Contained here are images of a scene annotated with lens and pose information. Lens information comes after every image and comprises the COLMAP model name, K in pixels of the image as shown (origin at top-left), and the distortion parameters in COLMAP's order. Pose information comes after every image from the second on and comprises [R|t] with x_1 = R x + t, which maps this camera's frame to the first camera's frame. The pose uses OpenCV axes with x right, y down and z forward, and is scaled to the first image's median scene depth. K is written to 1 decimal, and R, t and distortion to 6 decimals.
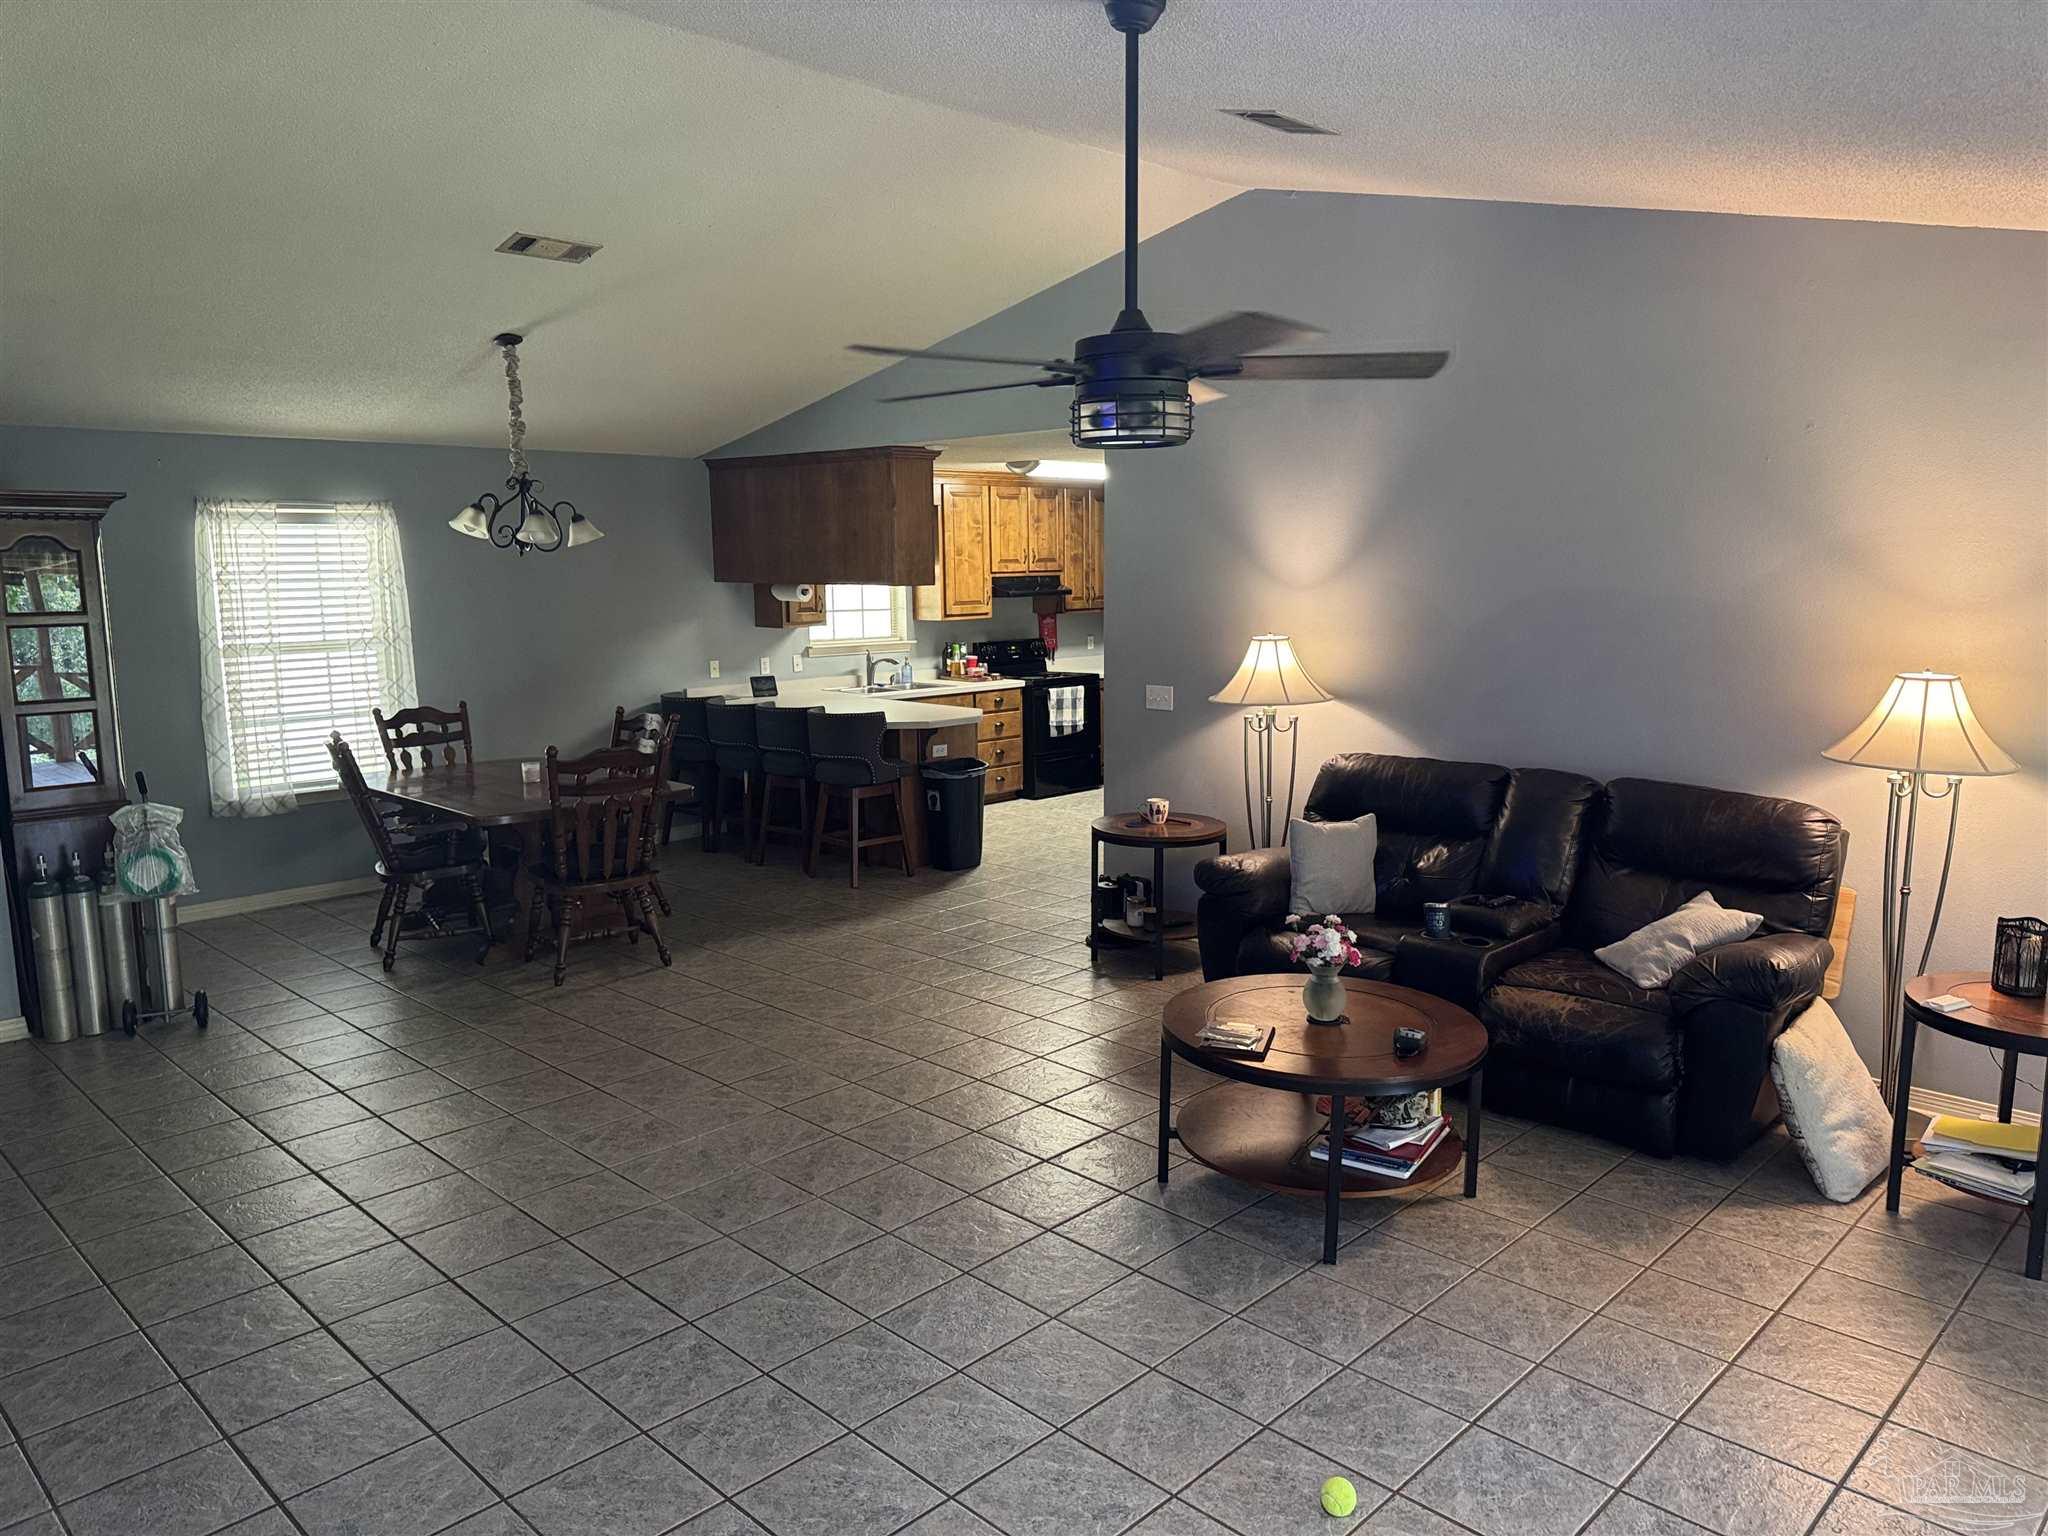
lens RADIAL K [[1460.5, 0, 1017.7], [0, 1460.5, 786.0], [0, 0, 1]] dist [0.066195, -0.090336]
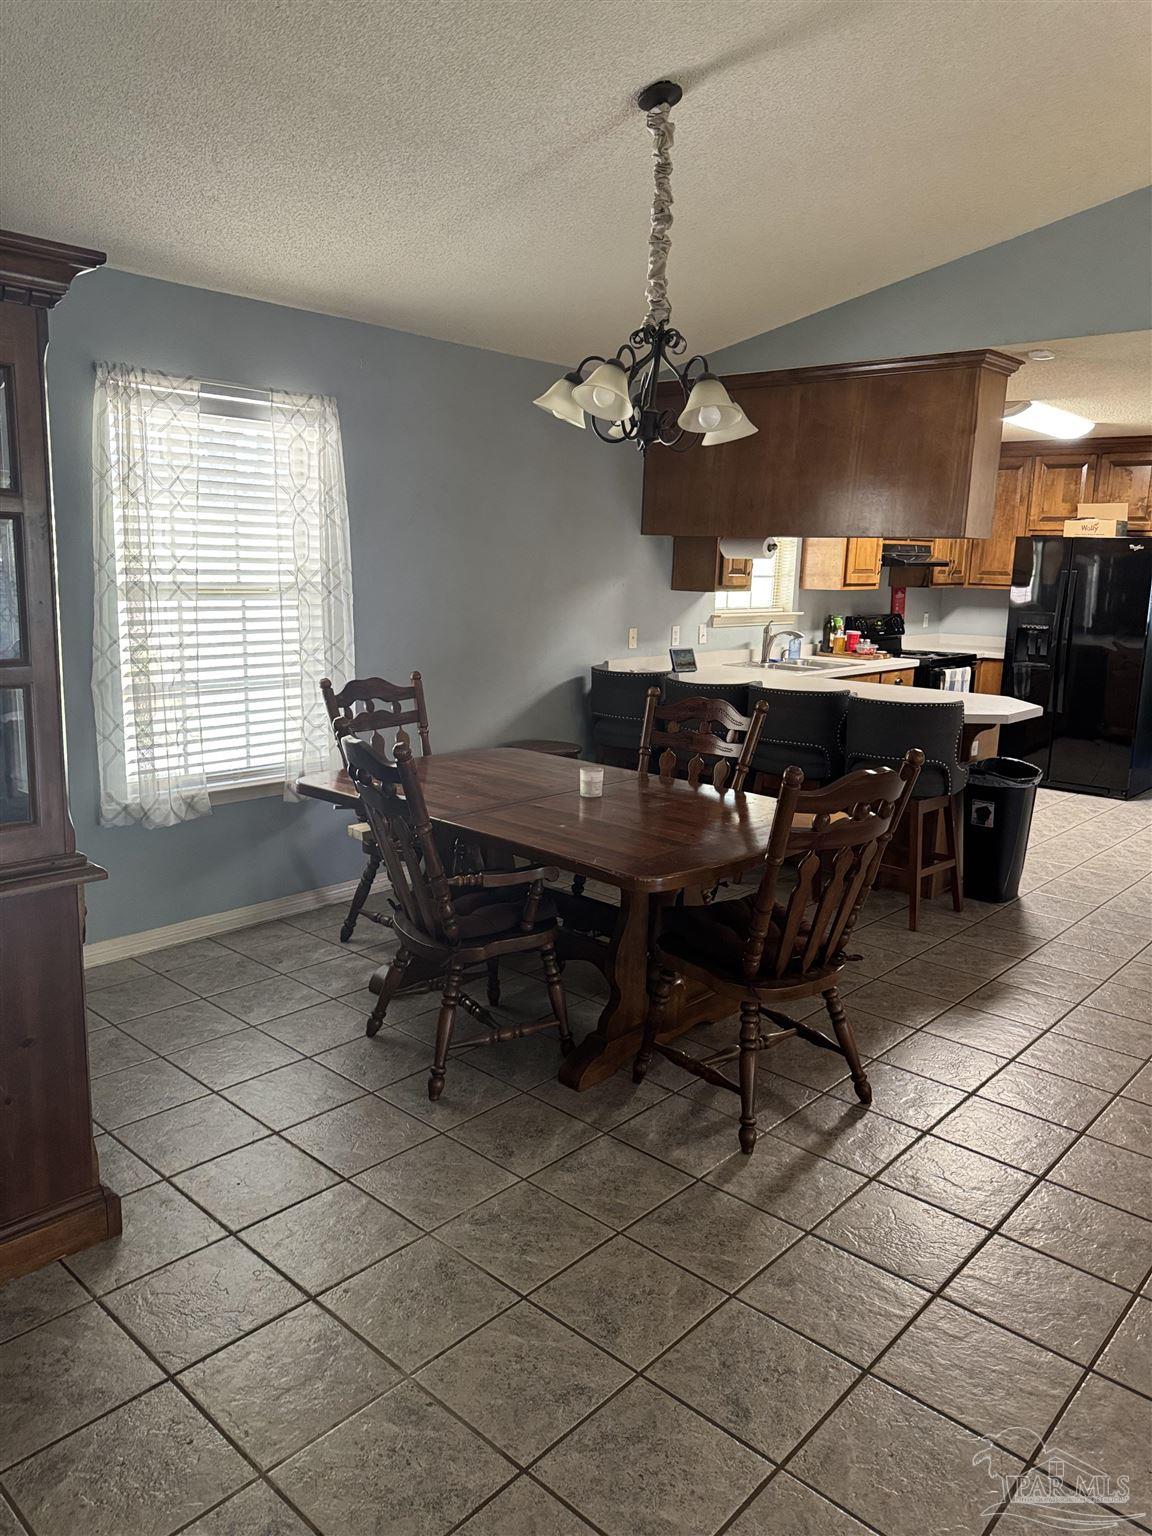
lens RADIAL K [[1095.4, 0, 566.9], [0, 1095.4, 772.4], [0, 0, 1]] dist [0.066195, -0.090336]
pose [[0.998583, 0.028195, 0.045139, -0.322045], [-0.029947, 0.998805, 0.038616, -0.029580], [-0.043996, -0.039913, 0.998234, 0.428351]]
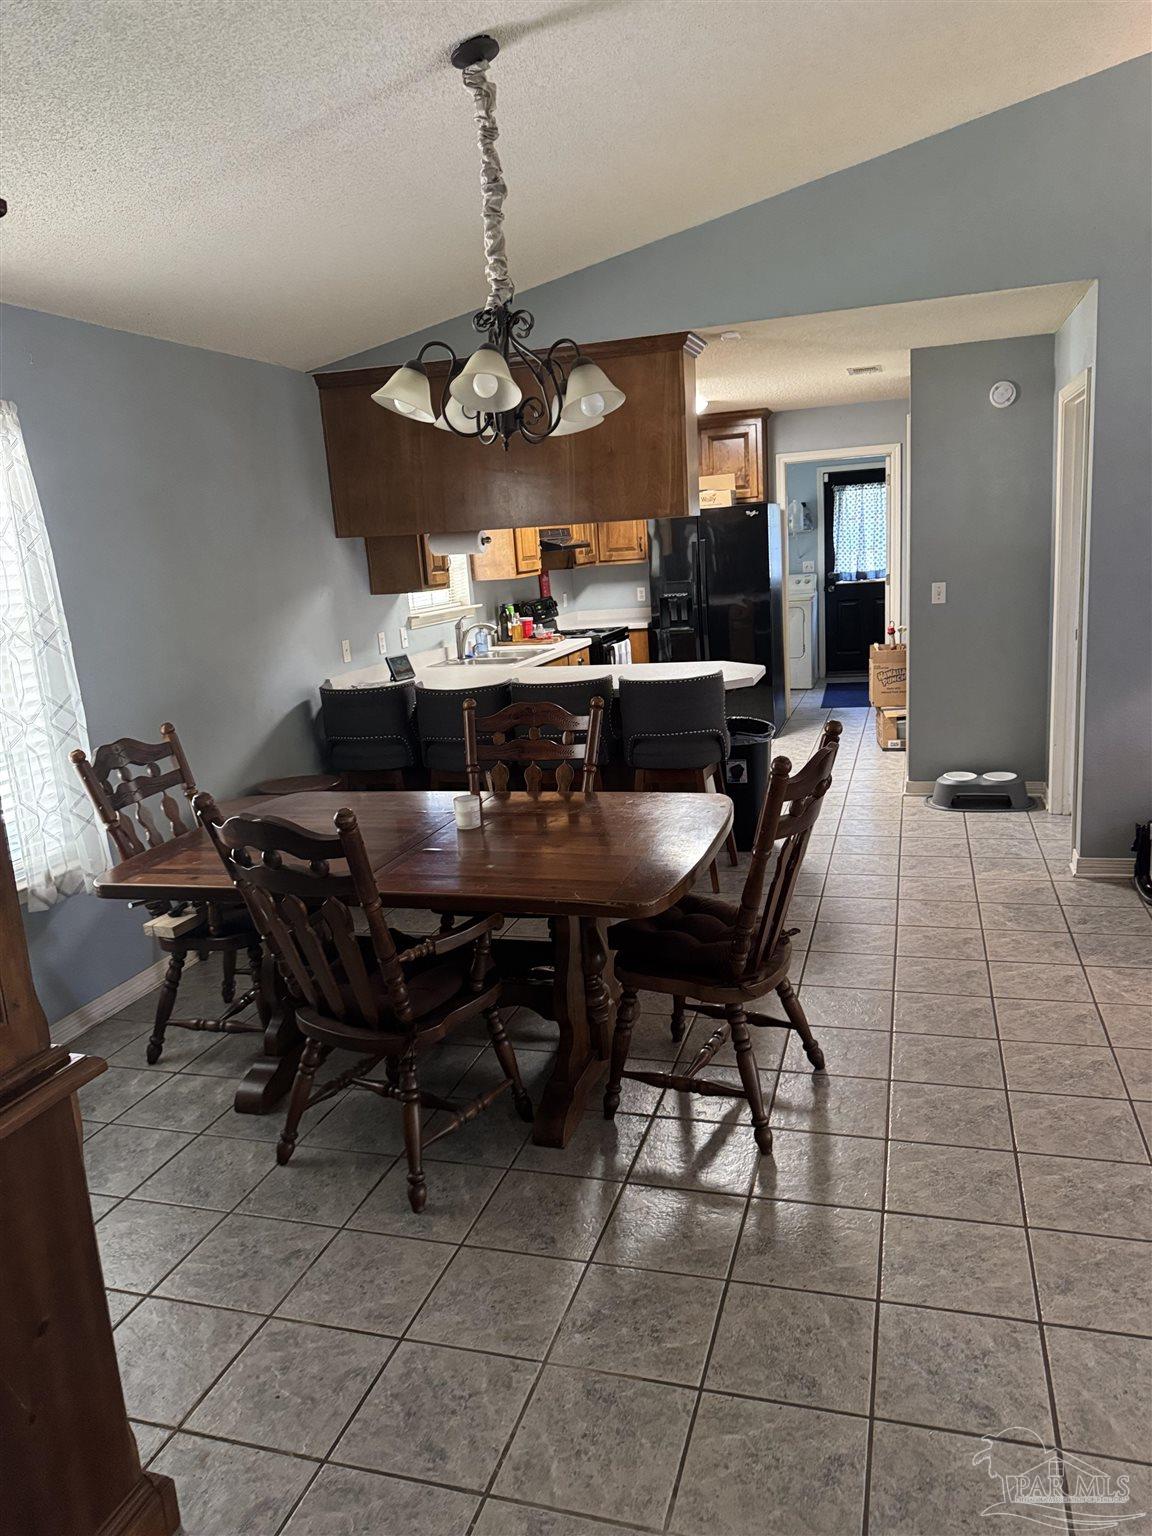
lens RADIAL K [[1095.4, 0, 595.9], [0, 1095.4, 771.1], [0, 0, 1]] dist [0.066195, -0.090336]
pose [[0.876228, -0.146314, 0.459148, -0.437753], [0.130272, 0.989237, 0.066626, -0.045104], [-0.463955, 0.001435, 0.885858, 0.494567]]
